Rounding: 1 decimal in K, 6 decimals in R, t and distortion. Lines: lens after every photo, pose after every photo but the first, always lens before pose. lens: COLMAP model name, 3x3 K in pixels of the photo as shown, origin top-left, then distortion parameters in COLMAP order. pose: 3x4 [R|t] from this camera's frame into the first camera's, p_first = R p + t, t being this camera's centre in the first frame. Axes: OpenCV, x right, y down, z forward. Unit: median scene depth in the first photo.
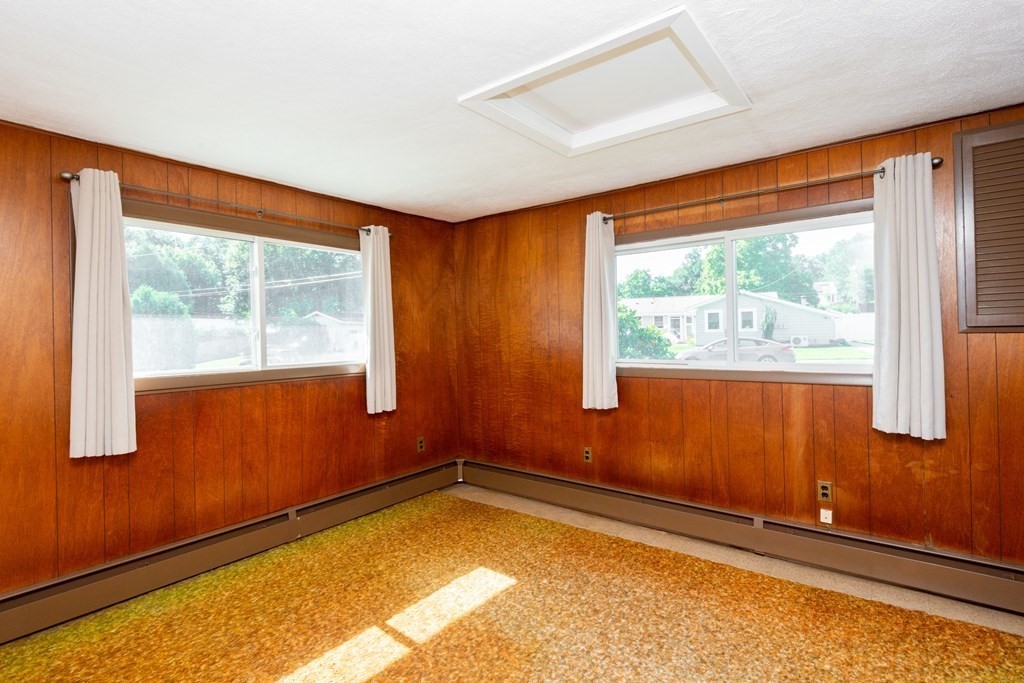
lens RADIAL K [[491.0, 0, 516.9], [0, 491.0, 334.7], [0, 0, 1]] dist [0.027488, -0.014482]
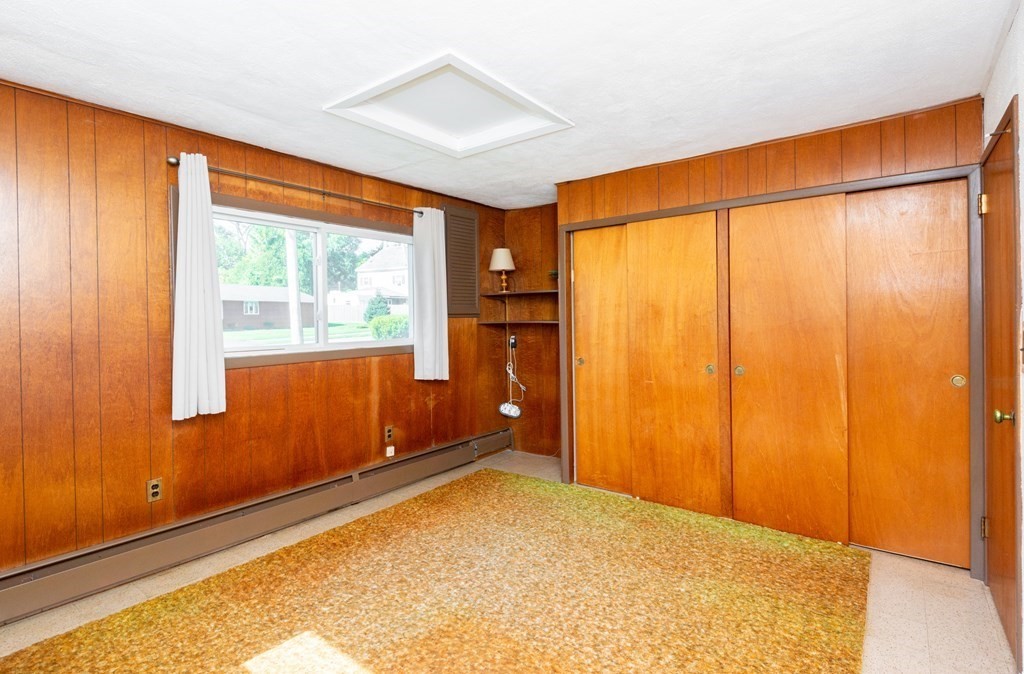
lens RADIAL K [[511.3, 0, 516.2], [0, 511.3, 320.5], [0, 0, 1]] dist [0.000357, -0.000556]
pose [[-0.008145, 0.014072, 0.999868, -0.774672], [0.016197, 0.999772, -0.013938, 0.030919], [-0.999836, 0.016081, -0.008371, 0.649134]]
